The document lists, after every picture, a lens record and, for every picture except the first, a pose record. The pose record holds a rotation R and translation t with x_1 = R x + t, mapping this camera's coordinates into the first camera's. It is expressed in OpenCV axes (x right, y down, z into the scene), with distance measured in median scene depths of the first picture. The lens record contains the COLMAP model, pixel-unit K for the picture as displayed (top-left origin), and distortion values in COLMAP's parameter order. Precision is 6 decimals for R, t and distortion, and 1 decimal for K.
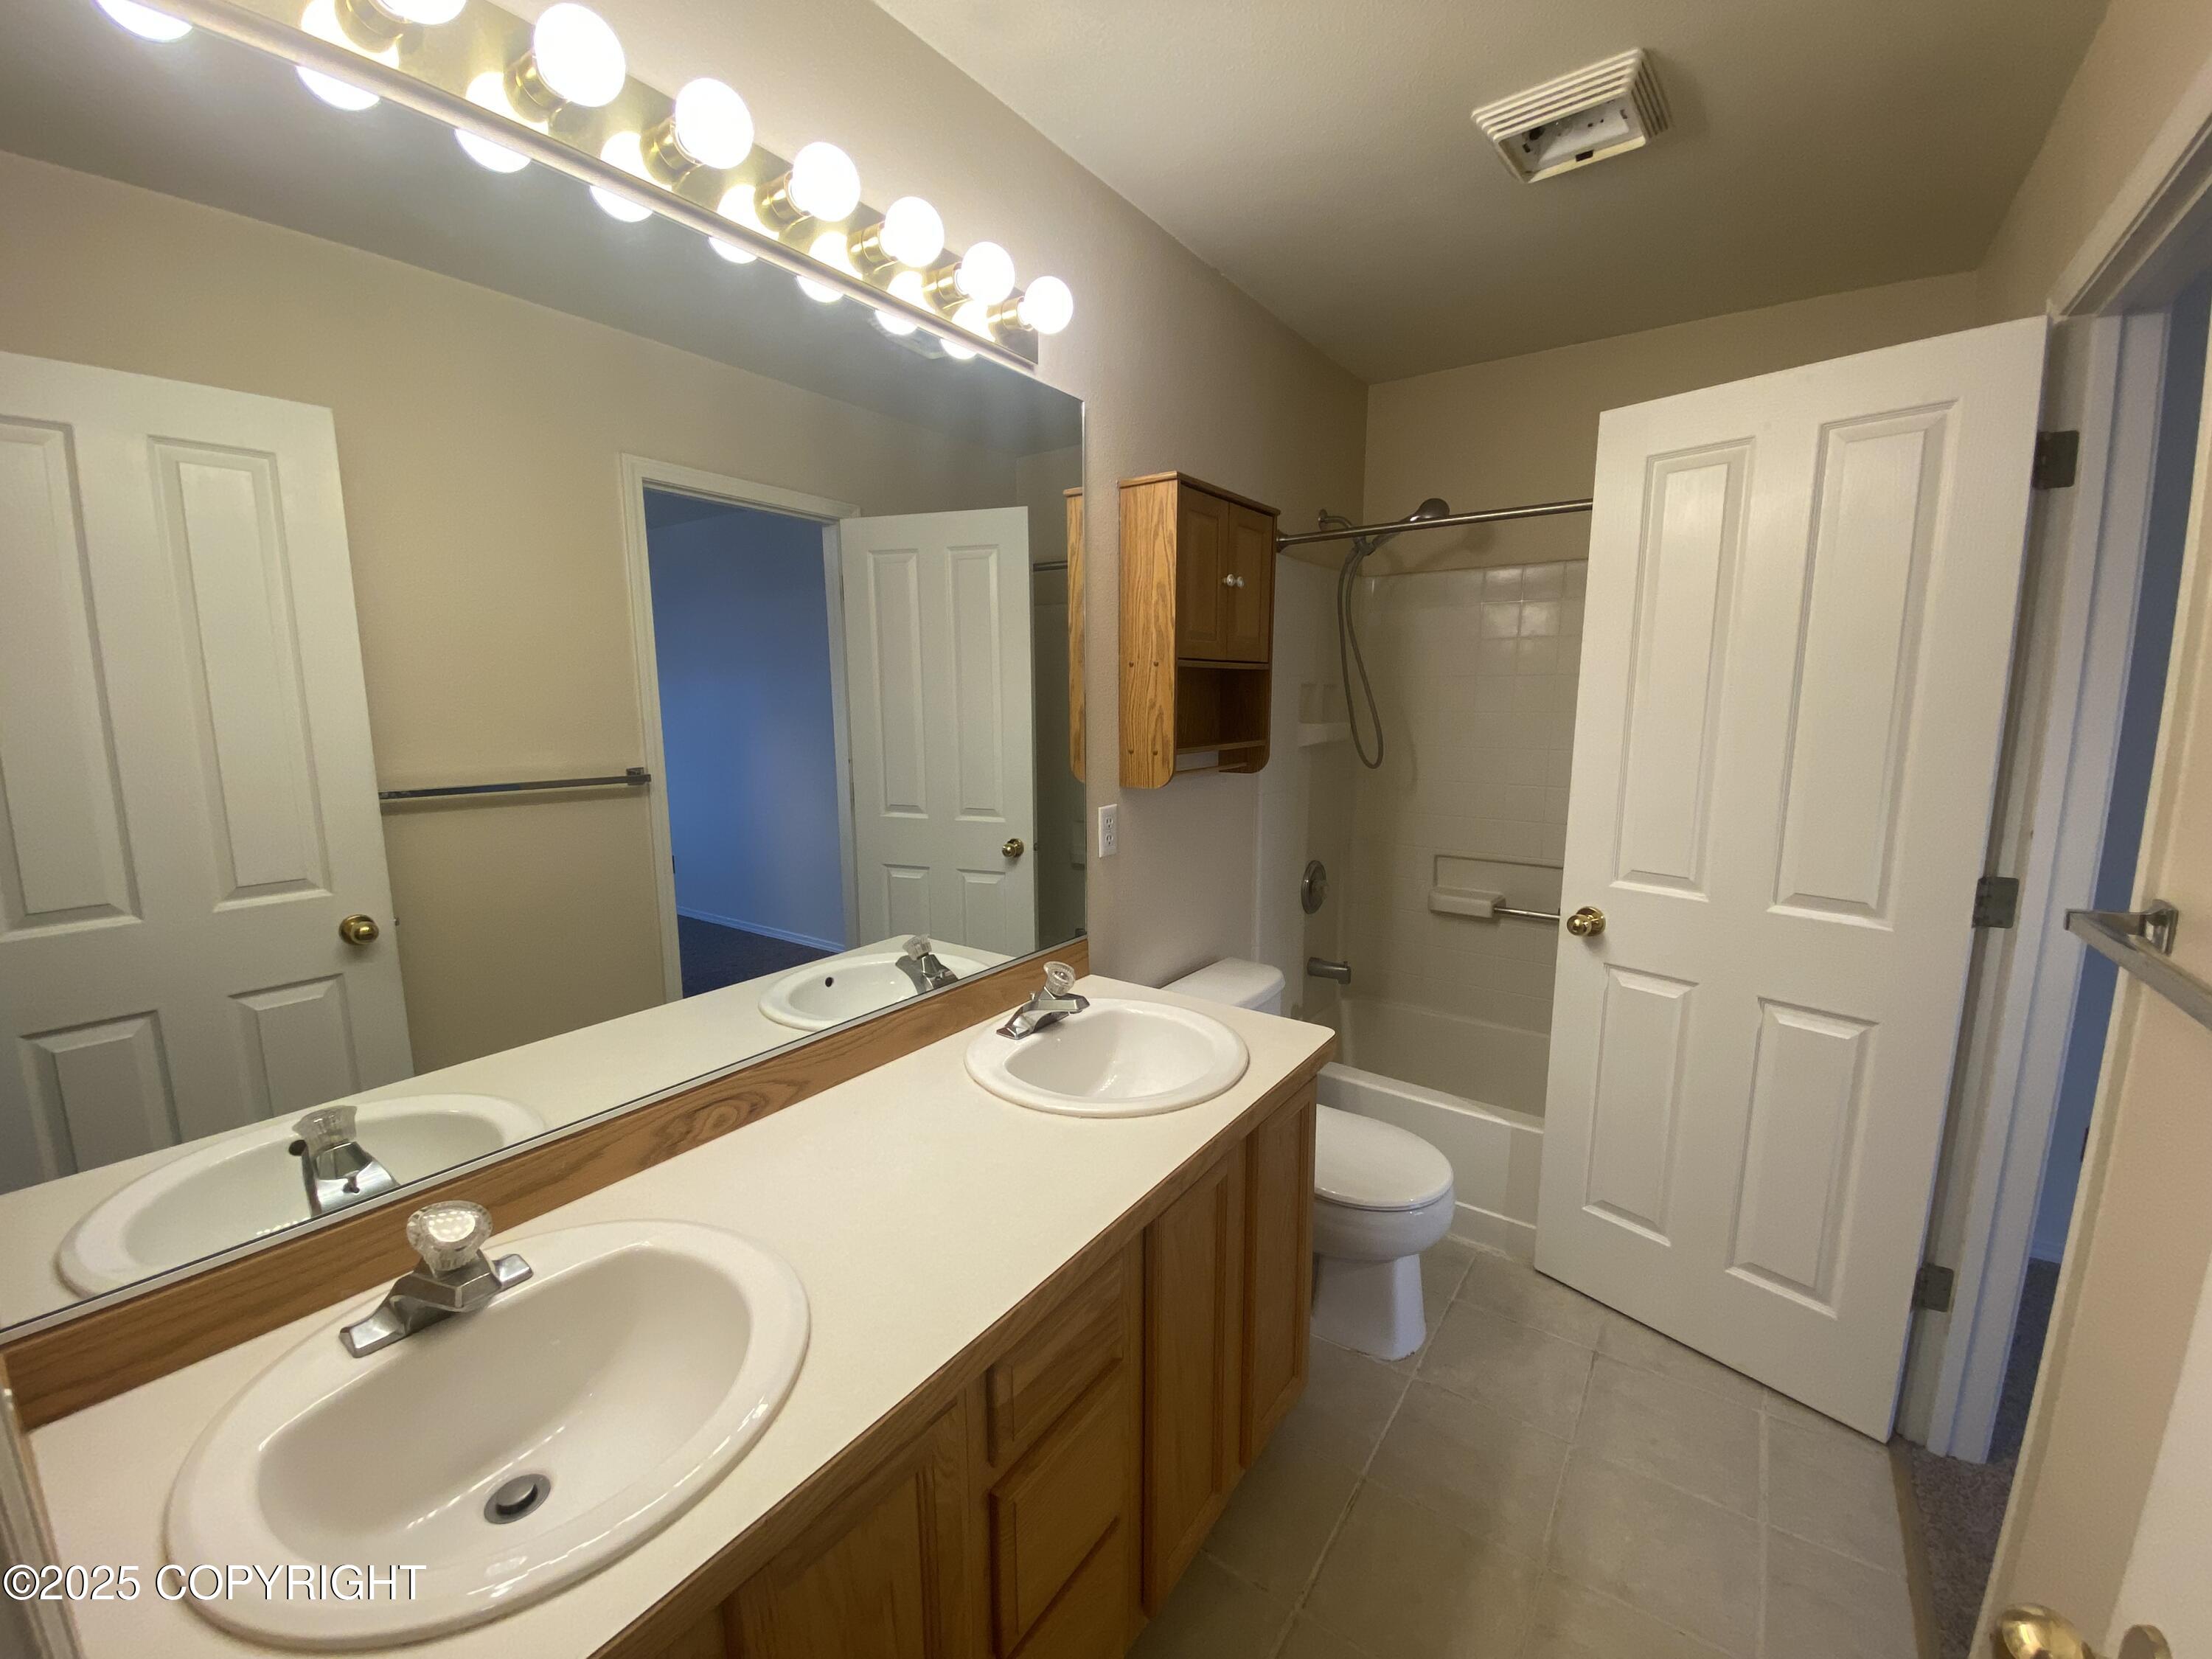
lens RADIAL K [[887.2, 0, 1103.0], [0, 887.2, 825.2], [0, 0, 1]] dist [0.031486, -0.023941]
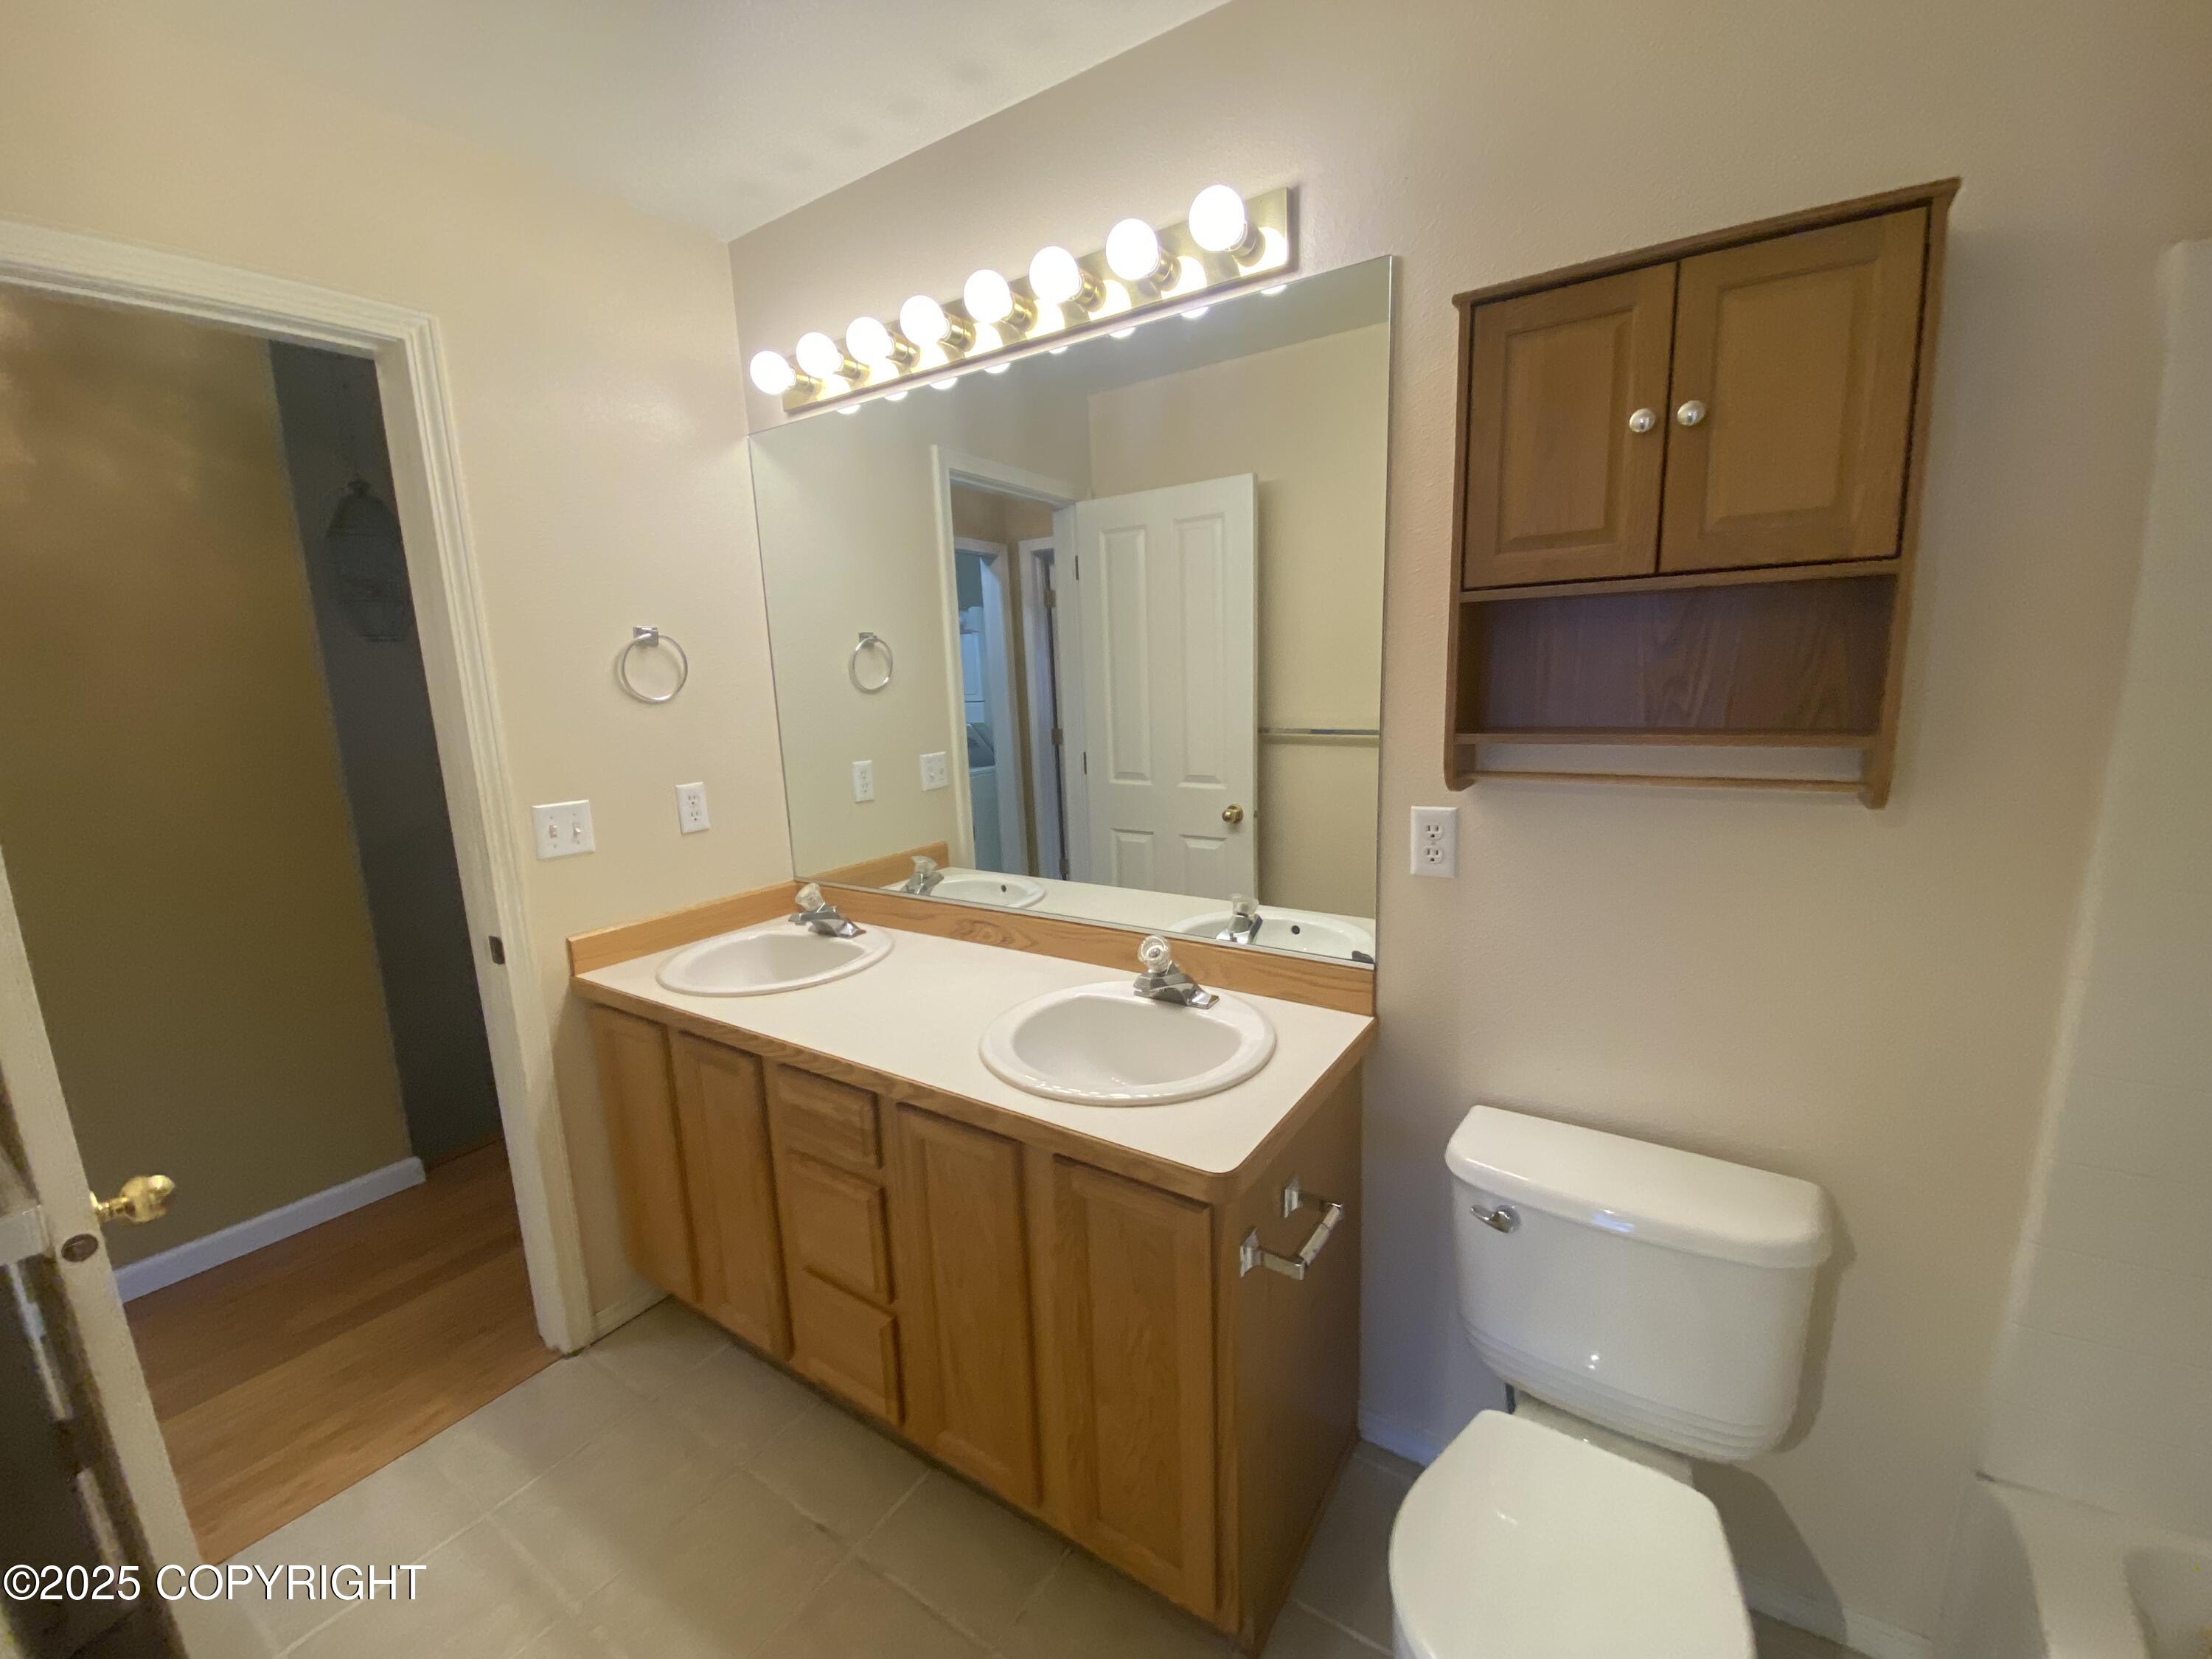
lens RADIAL K [[887.2, 0, 1103.0], [0, 887.2, 825.2], [0, 0, 1]] dist [0.031486, -0.023941]
pose [[0.031695, 0.170011, -0.984932, 0.761195], [-0.114426, 0.979566, 0.165403, -0.103177], [0.992926, 0.107460, 0.050501, 0.756001]]
